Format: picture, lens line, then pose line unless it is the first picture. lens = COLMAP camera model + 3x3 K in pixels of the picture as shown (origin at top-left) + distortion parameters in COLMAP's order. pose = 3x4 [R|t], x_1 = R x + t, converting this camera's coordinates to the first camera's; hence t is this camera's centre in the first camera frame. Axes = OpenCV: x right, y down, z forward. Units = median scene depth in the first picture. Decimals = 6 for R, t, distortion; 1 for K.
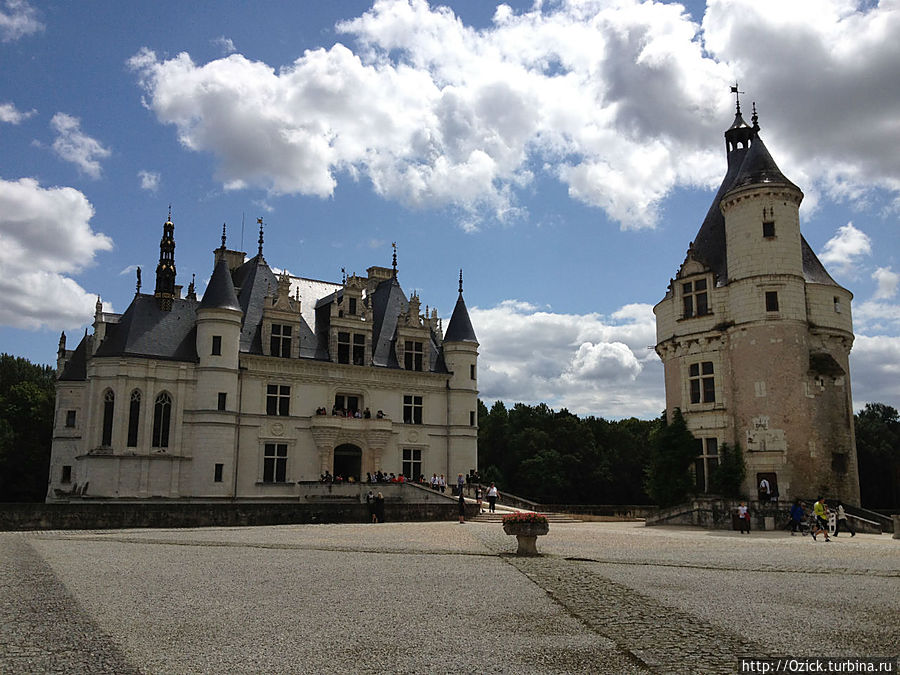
lens RADIAL K [[841.2, 0, 450.0], [0, 841.2, 337.5], [0, 0, 1]] dist [0.044811, -0.001065]
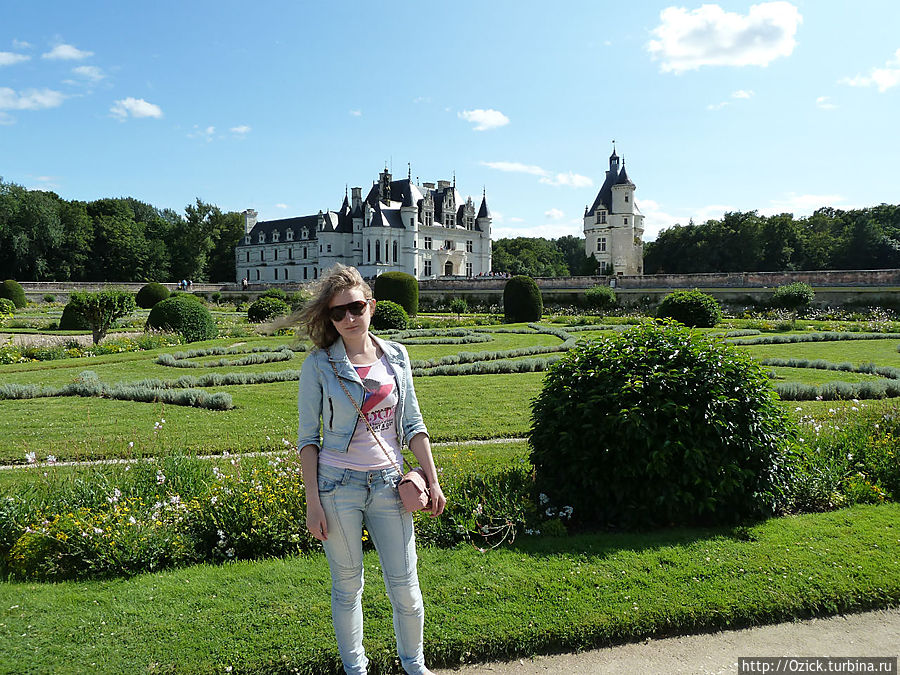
lens RADIAL K [[690.9, 0, 450.0], [0, 690.9, 337.5], [0, 0, 1]] dist [-0.036950, -0.002141]
pose [[0.968926, -0.019804, 0.246559, -0.653040], [-0.041713, 0.969431, 0.241790, -0.152405], [-0.243810, -0.244562, 0.938481, -1.005124]]
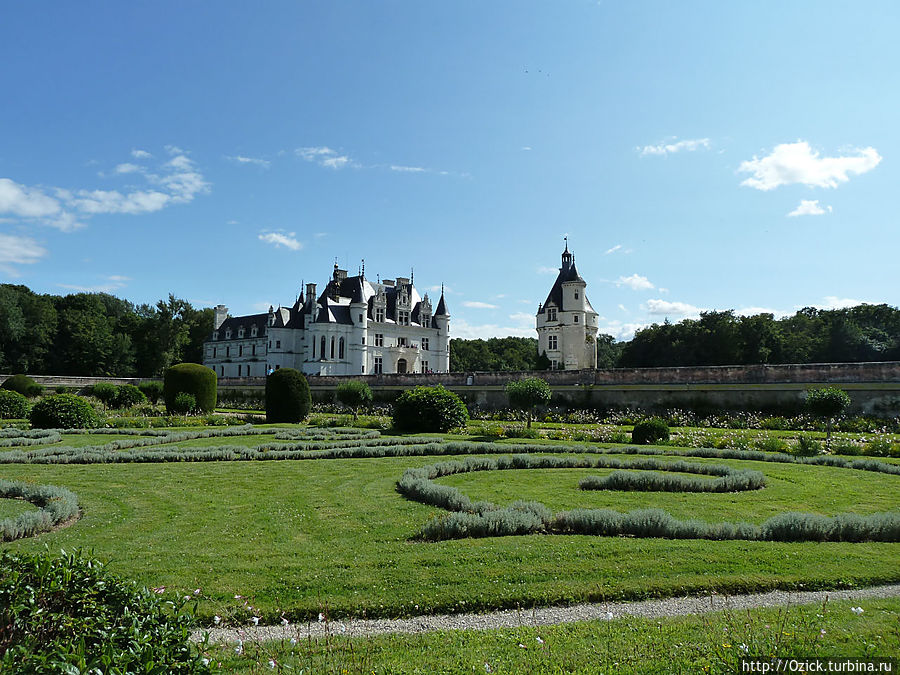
lens RADIAL K [[690.9, 0, 450.0], [0, 690.9, 337.5], [0, 0, 1]] dist [-0.036950, -0.002141]
pose [[0.972876, 0.024267, 0.230050, -0.464383], [-0.048634, 0.993712, 0.100850, -0.144101], [-0.226156, -0.109303, 0.967939, -0.971594]]
